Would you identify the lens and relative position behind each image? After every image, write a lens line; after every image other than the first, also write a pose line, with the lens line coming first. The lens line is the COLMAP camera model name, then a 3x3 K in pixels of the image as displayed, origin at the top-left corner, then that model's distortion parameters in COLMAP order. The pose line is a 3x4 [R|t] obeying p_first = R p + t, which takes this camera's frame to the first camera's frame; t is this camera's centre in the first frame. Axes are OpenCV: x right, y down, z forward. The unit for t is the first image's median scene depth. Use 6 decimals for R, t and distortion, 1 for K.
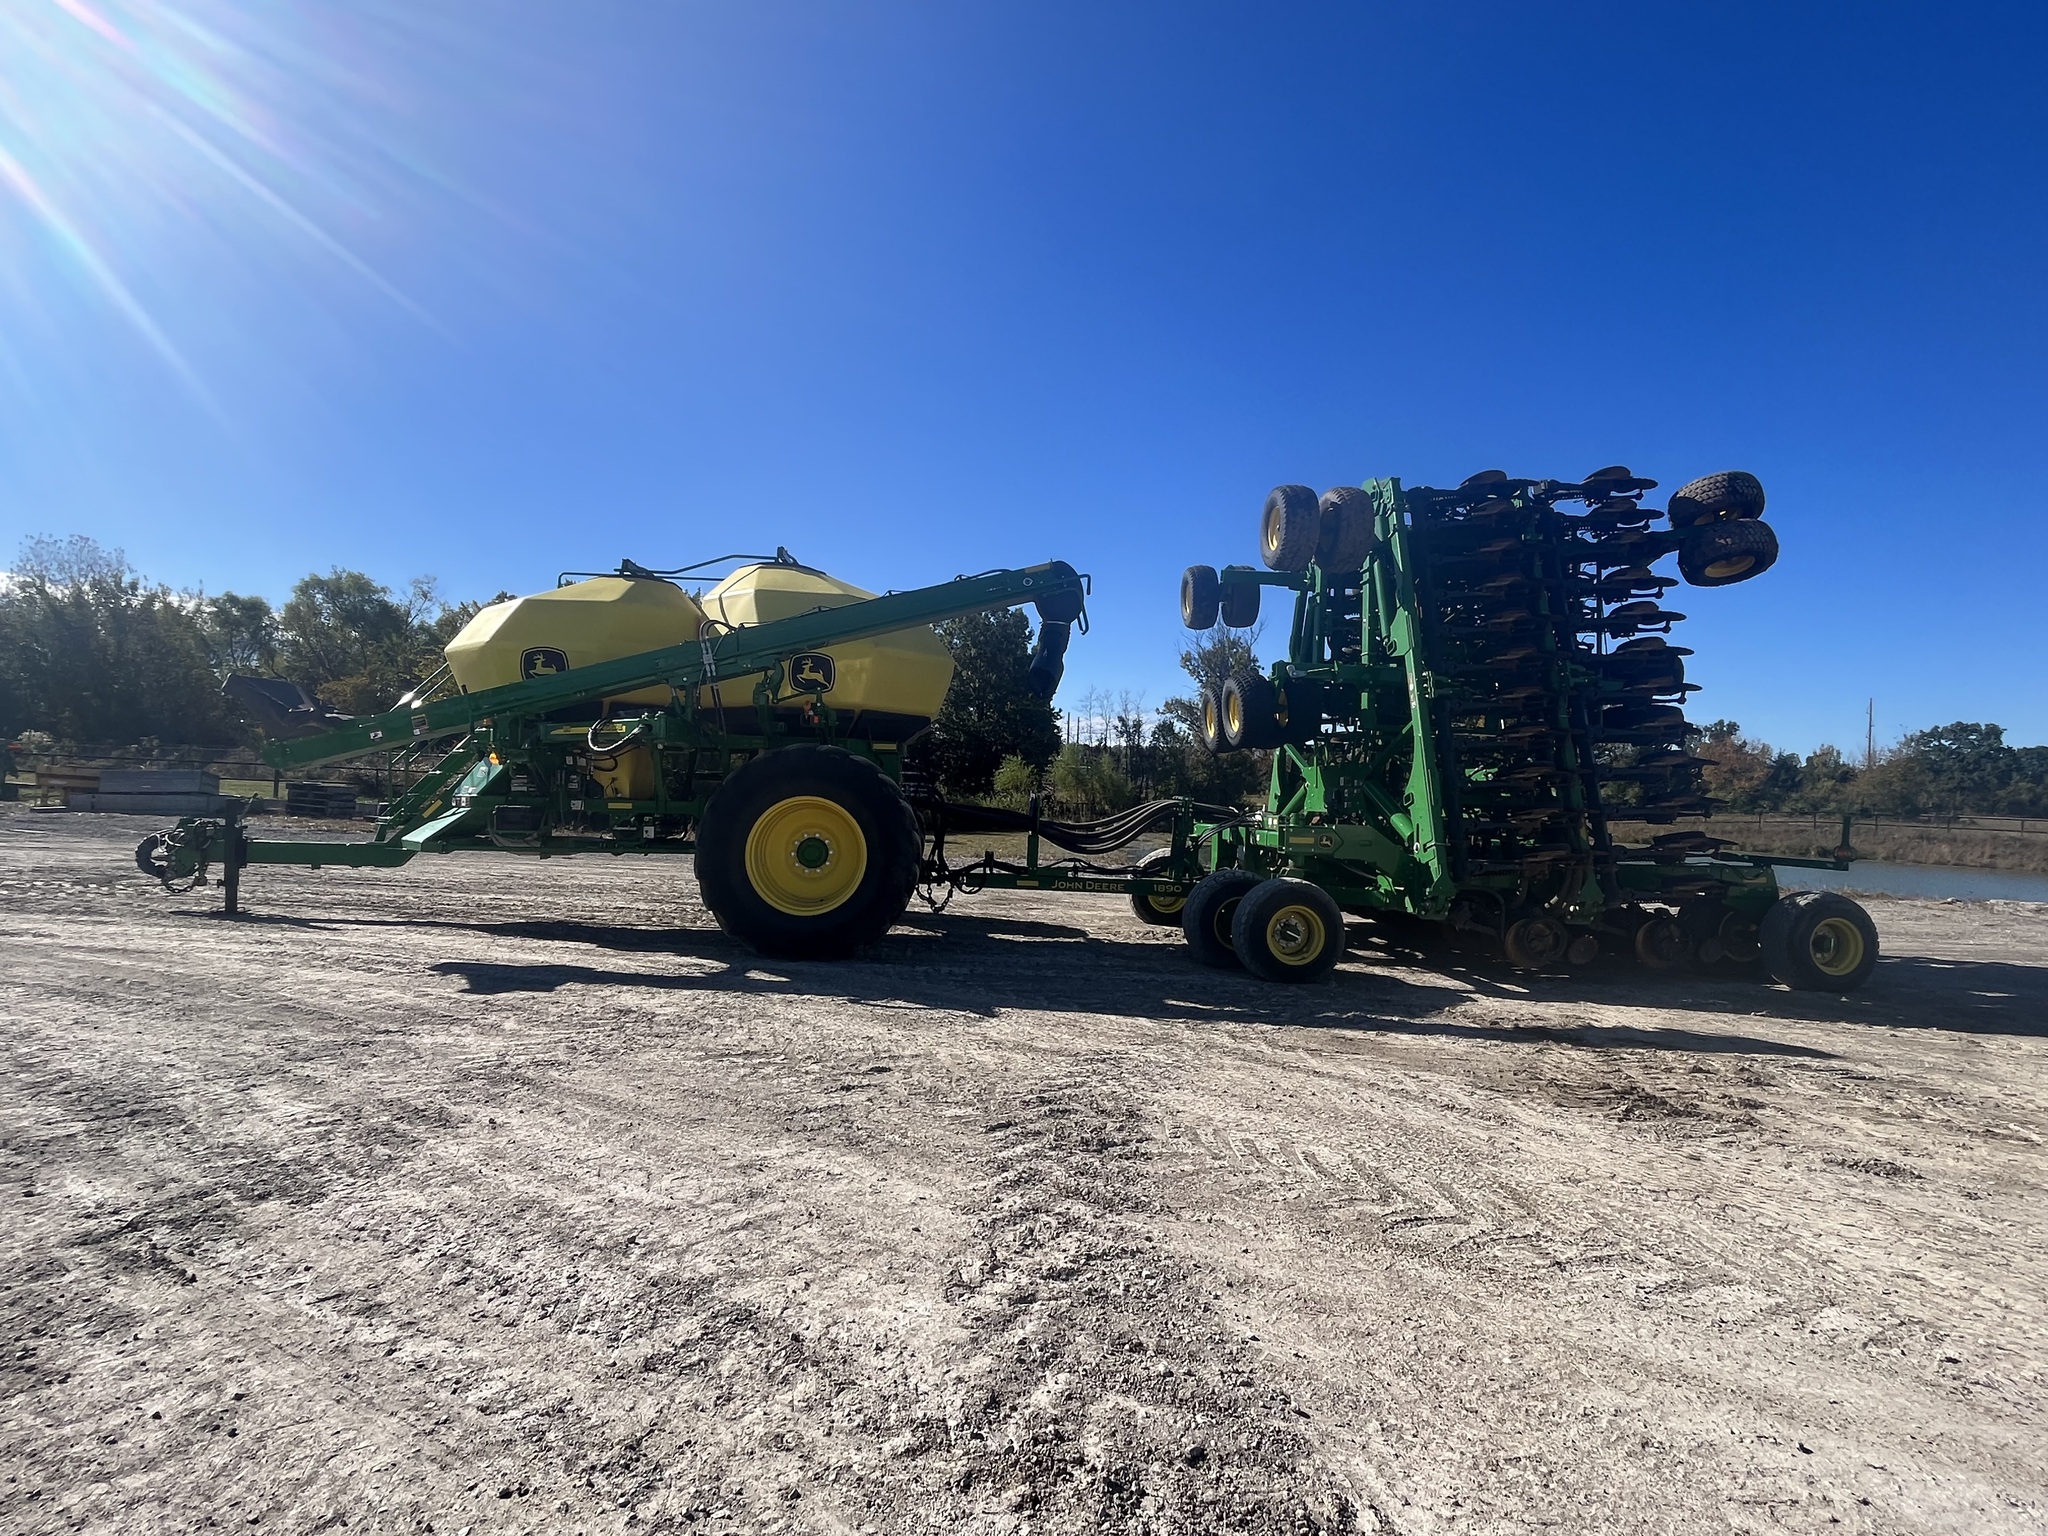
lens RADIAL K [[1091.4, 0, 1024.0], [0, 1091.4, 768.0], [0, 0, 1]] dist [-0.009486, 0.000064]
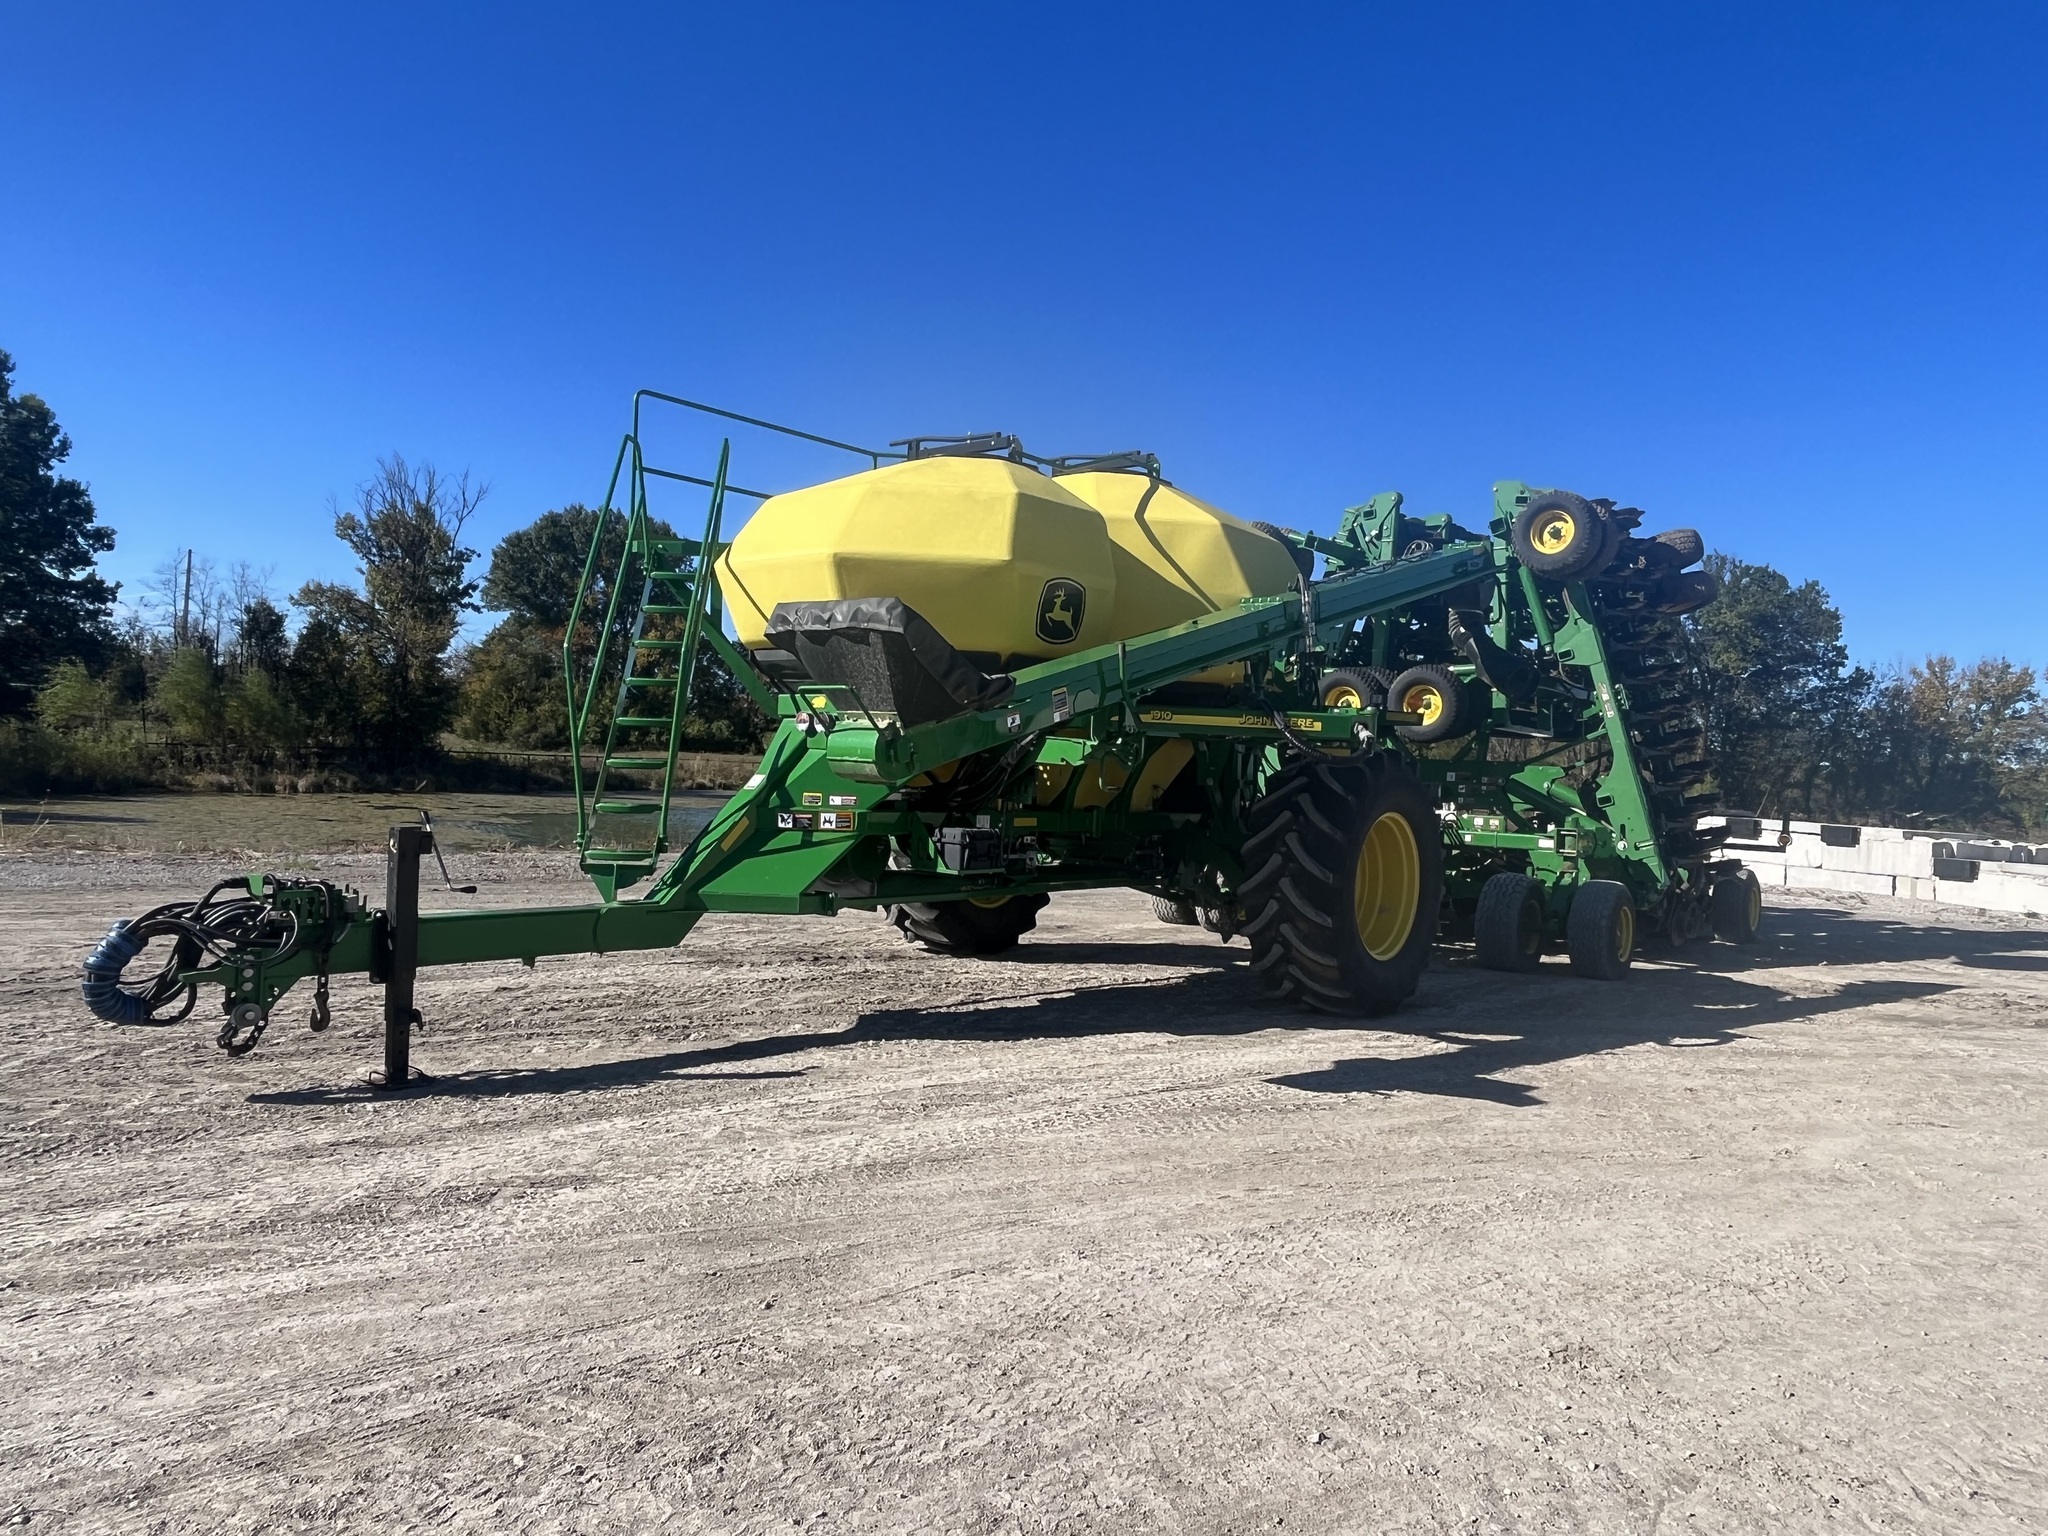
lens RADIAL K [[1489.5, 0, 1024.0], [0, 1489.5, 768.0], [0, 0, 1]] dist [0.002353, -0.029139]
pose [[0.669657, 0.000089, 0.742670, -0.977337], [-0.043957, 0.998252, 0.039517, -0.031028], [-0.741368, -0.059108, 0.668490, 0.376957]]
